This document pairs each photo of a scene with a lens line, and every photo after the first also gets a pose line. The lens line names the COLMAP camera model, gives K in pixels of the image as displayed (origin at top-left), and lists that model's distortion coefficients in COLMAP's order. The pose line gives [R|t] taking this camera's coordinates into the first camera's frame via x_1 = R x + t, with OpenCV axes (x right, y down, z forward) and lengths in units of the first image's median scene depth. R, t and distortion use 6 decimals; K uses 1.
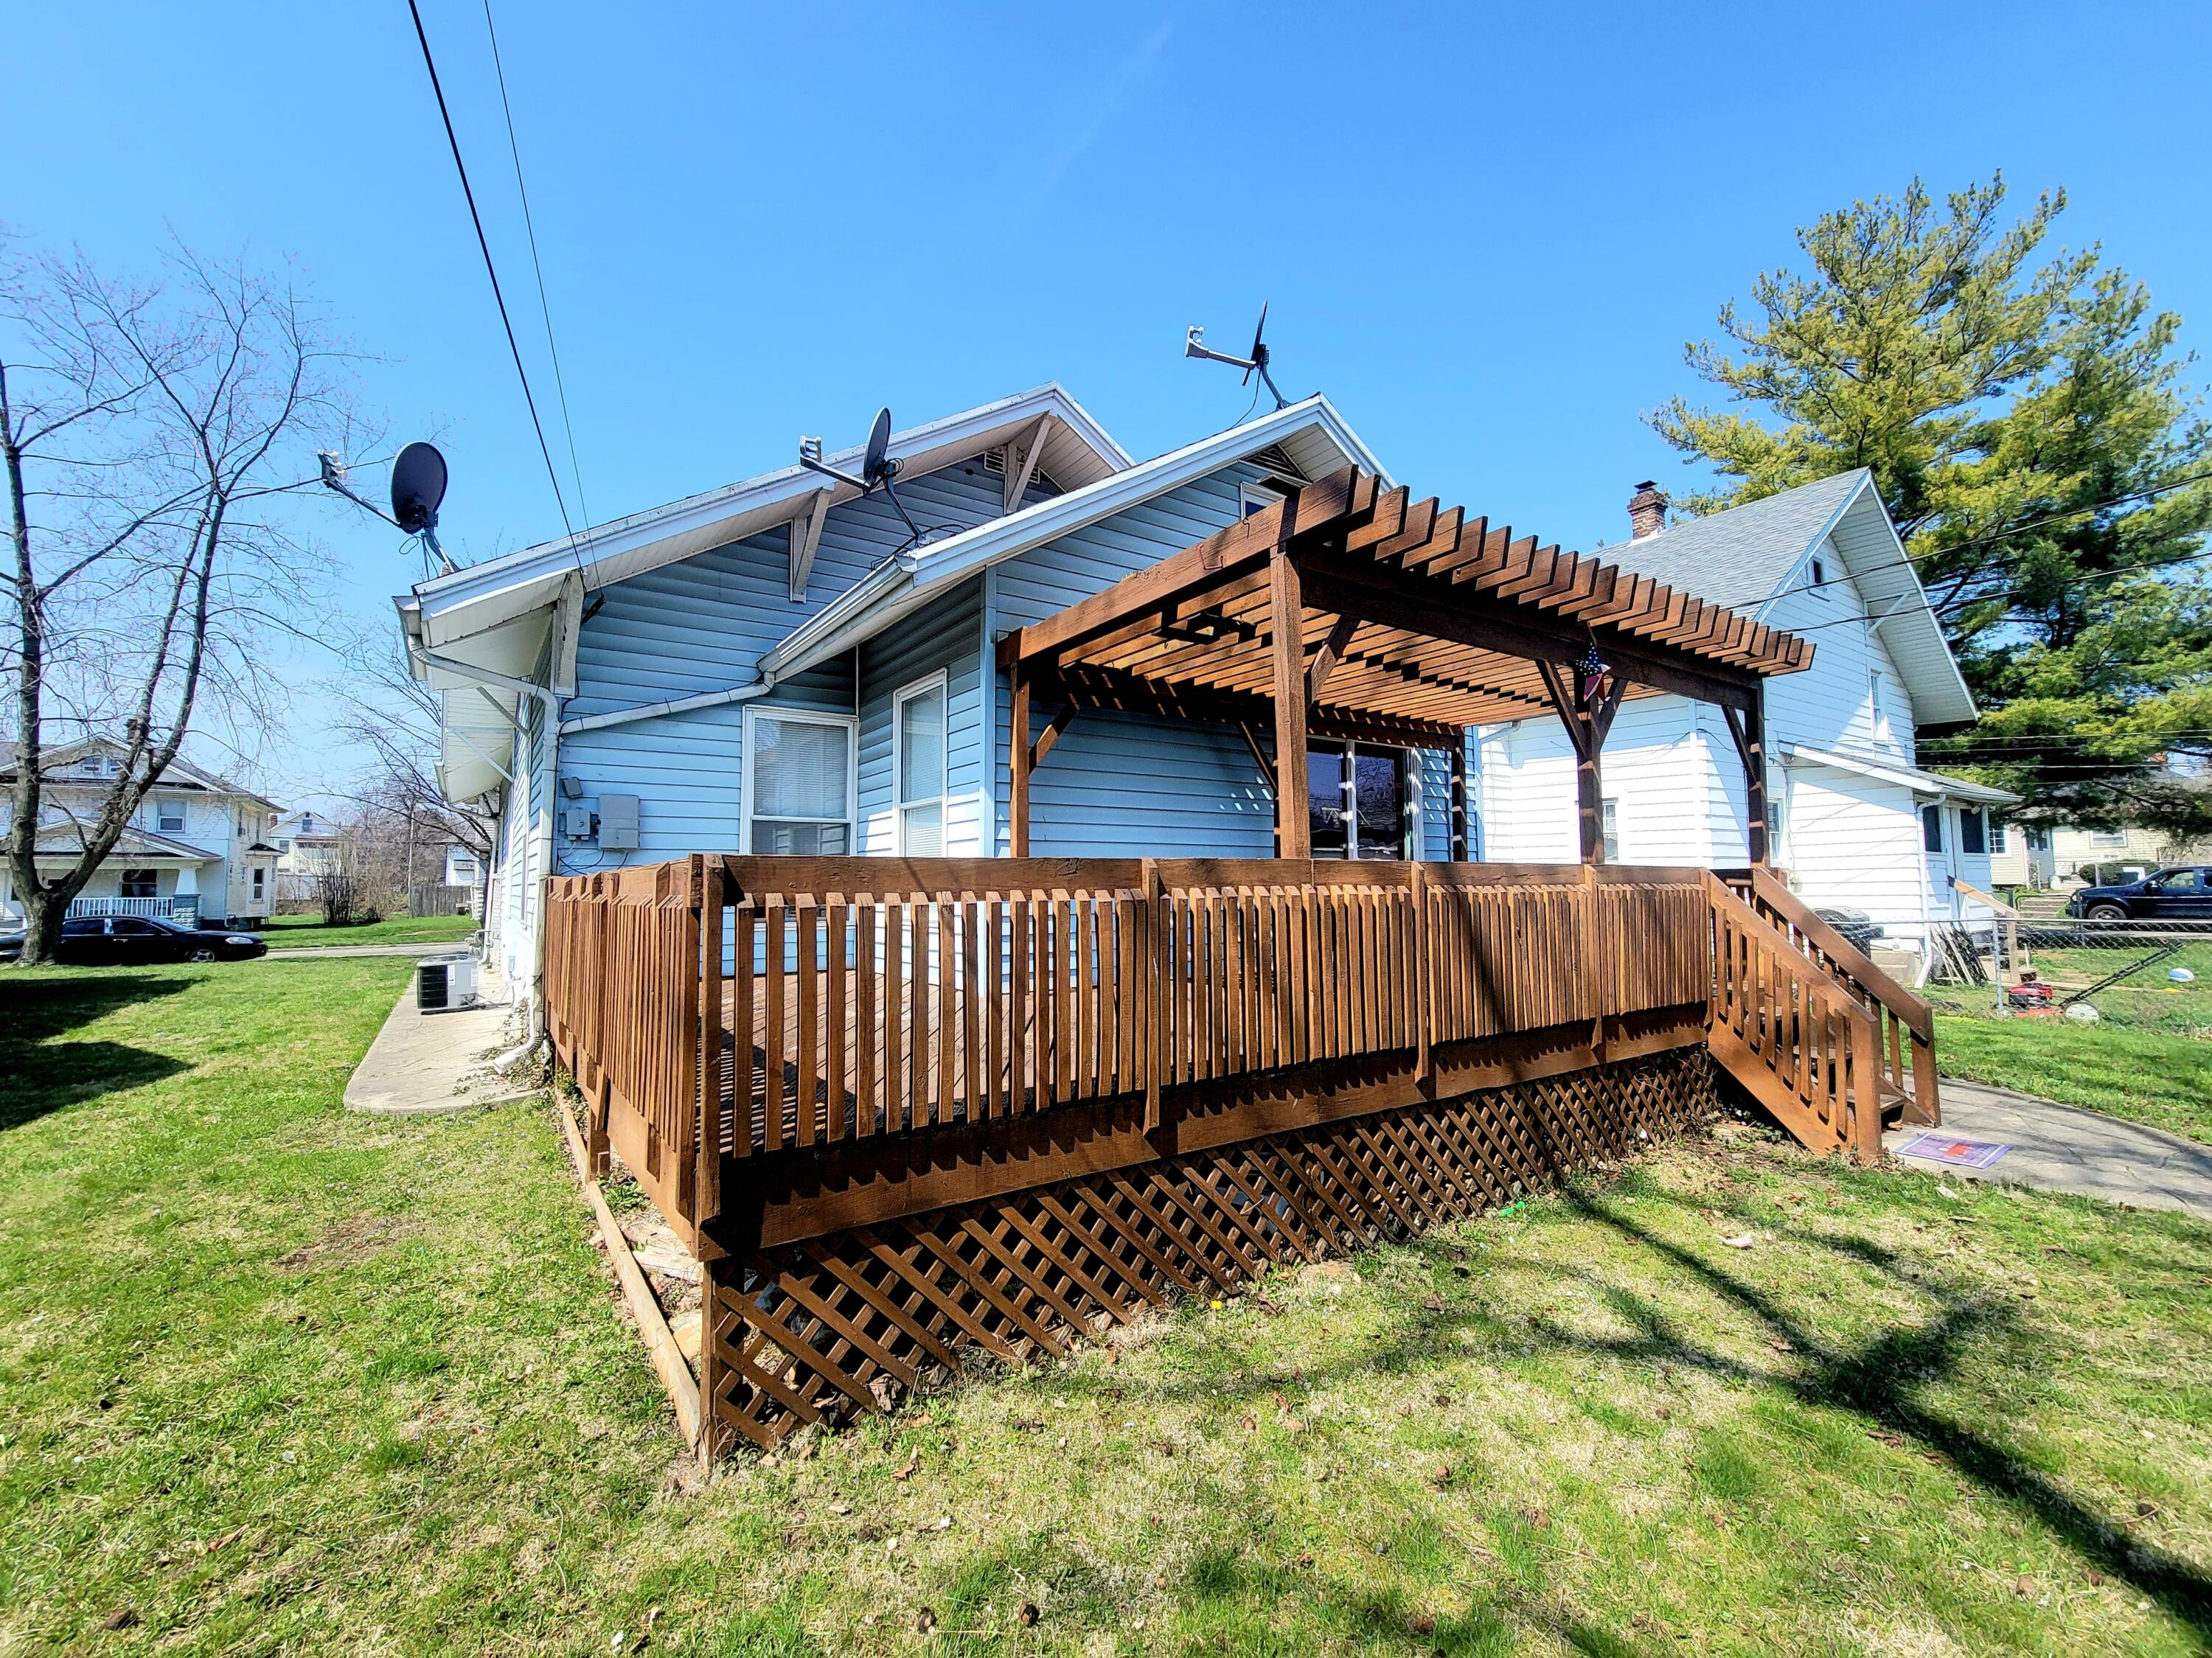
lens RADIAL K [[898.7, 0, 1092.5], [0, 898.7, 826.6], [0, 0, 1]] dist [-0.002600, 0.000216]
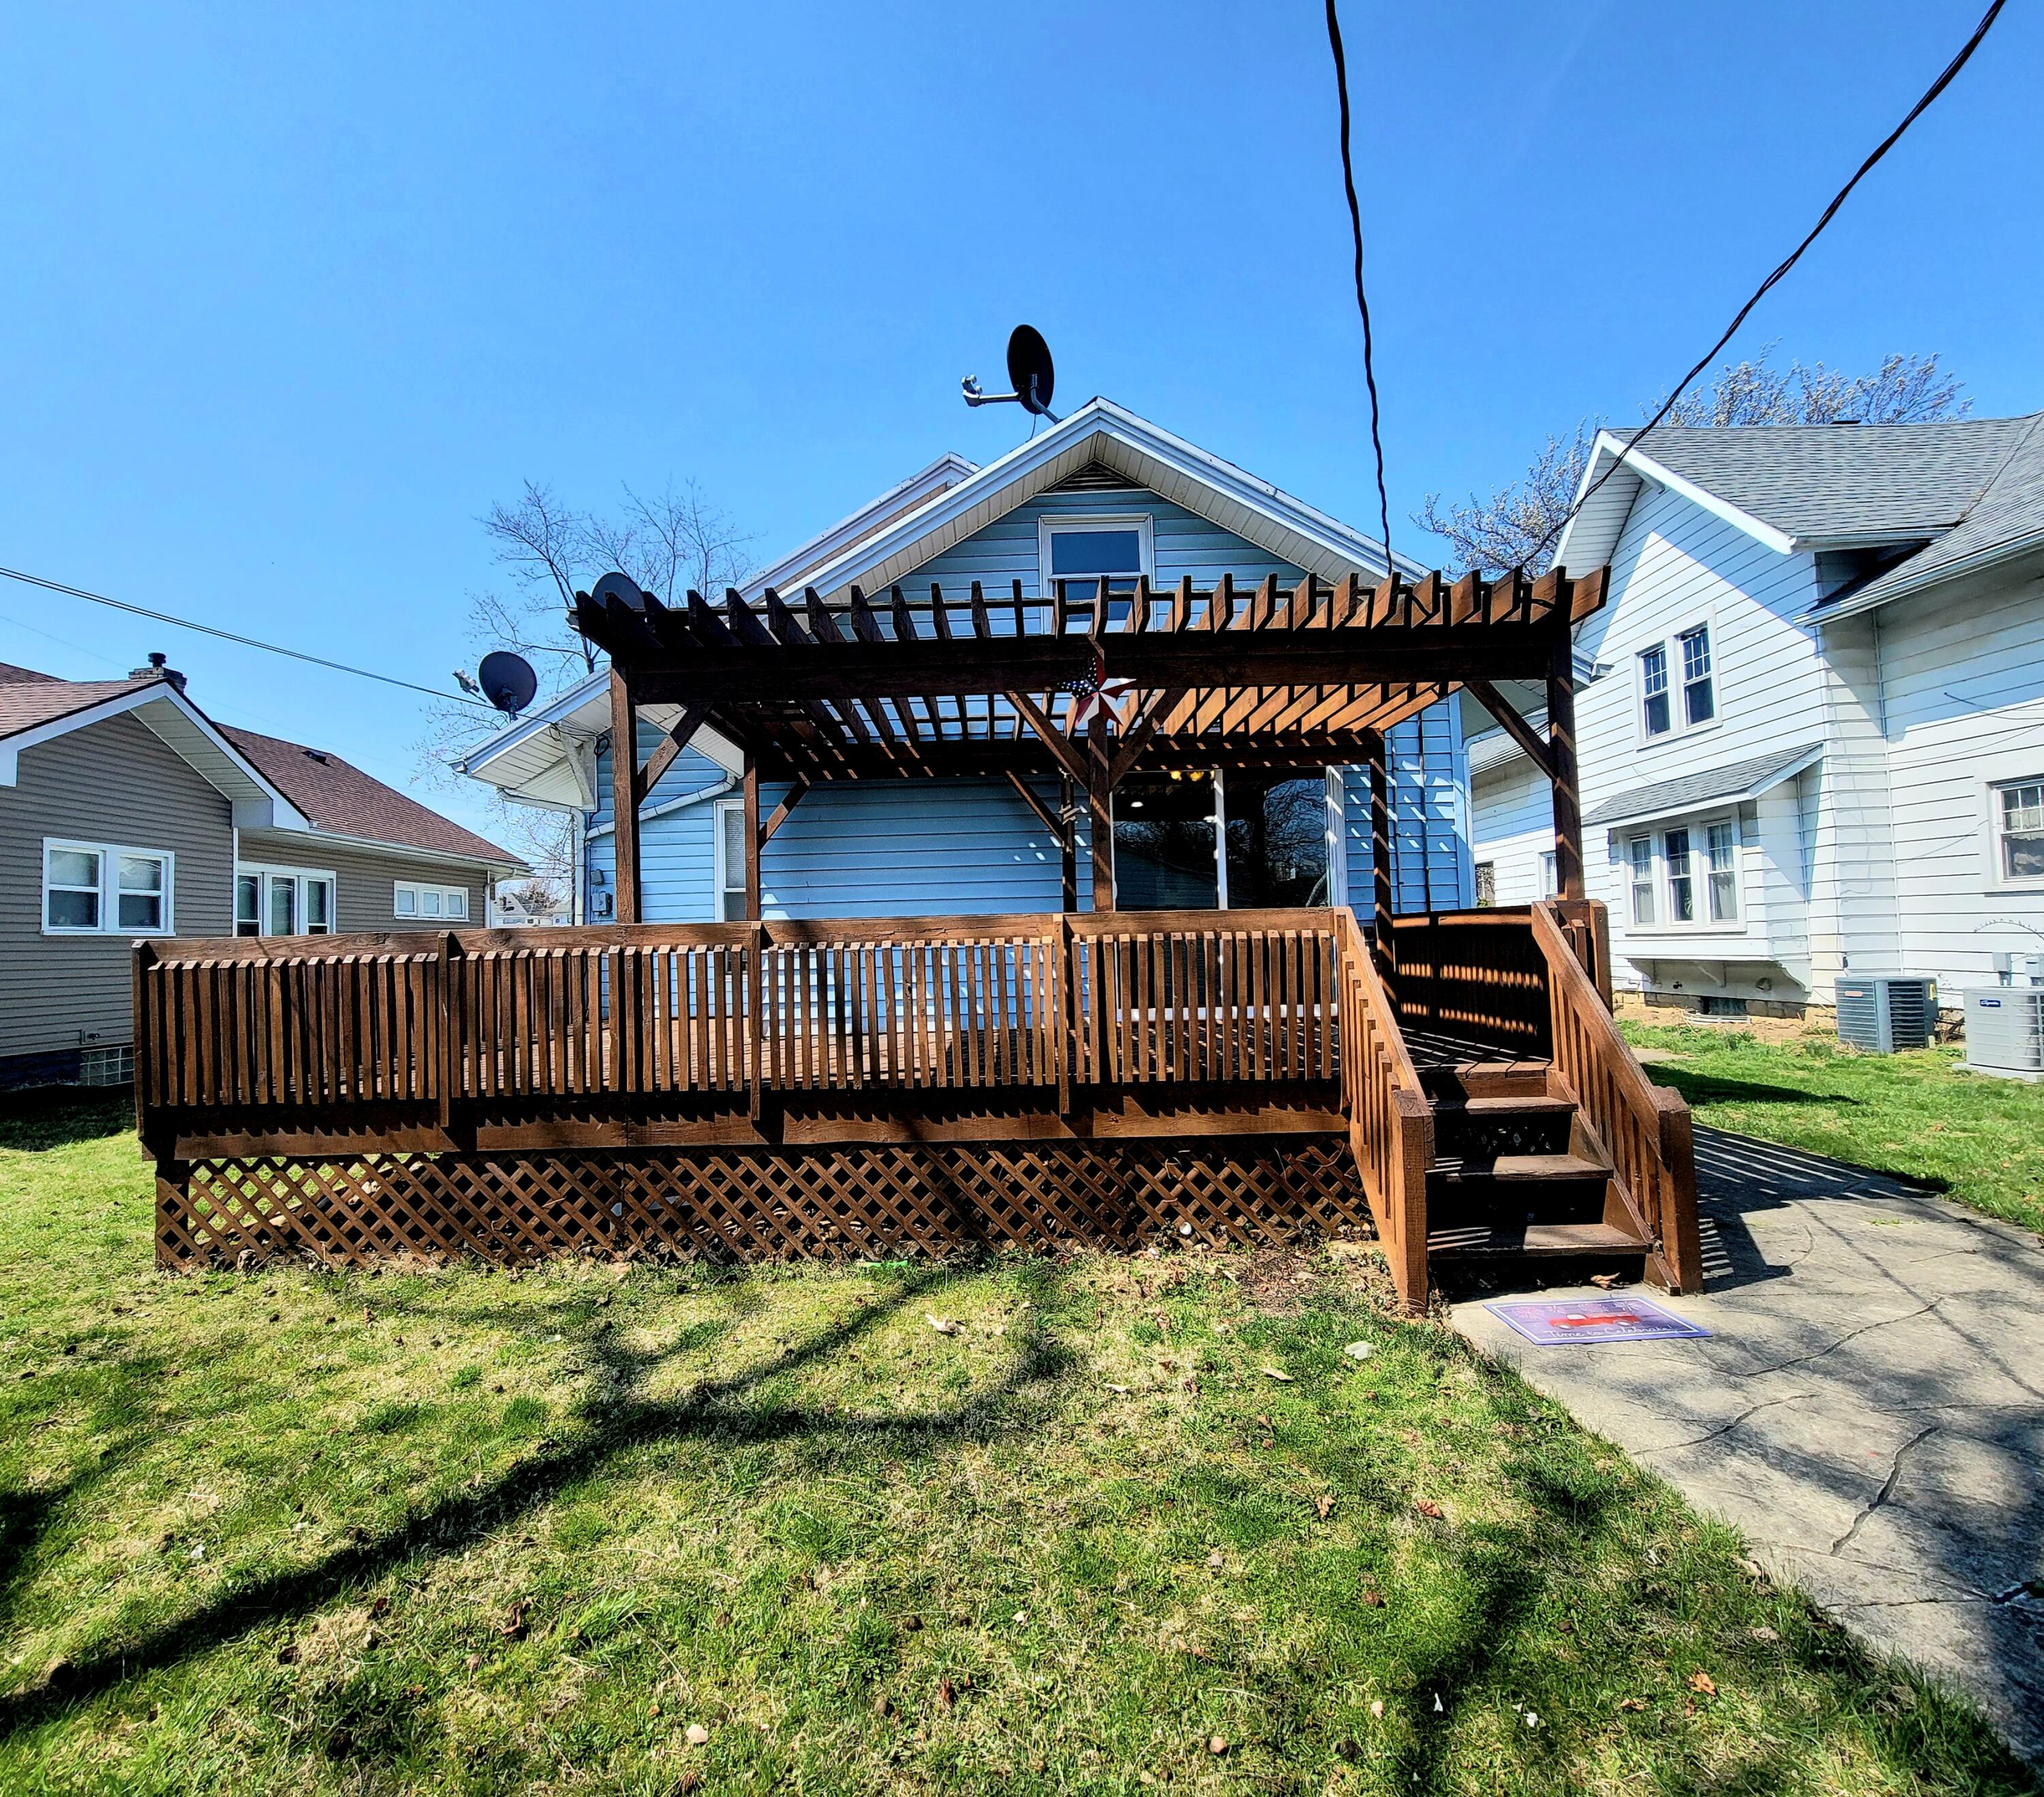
lens RADIAL K [[961.8, 0, 1022.0], [0, 961.8, 898.5], [0, 0, 1]] dist [-0.002562, 0.001041]
pose [[0.827656, -0.042293, -0.559641, 1.395110], [0.058916, 0.998194, 0.011696, 0.018584], [0.558135, -0.042652, 0.828653, 0.250905]]
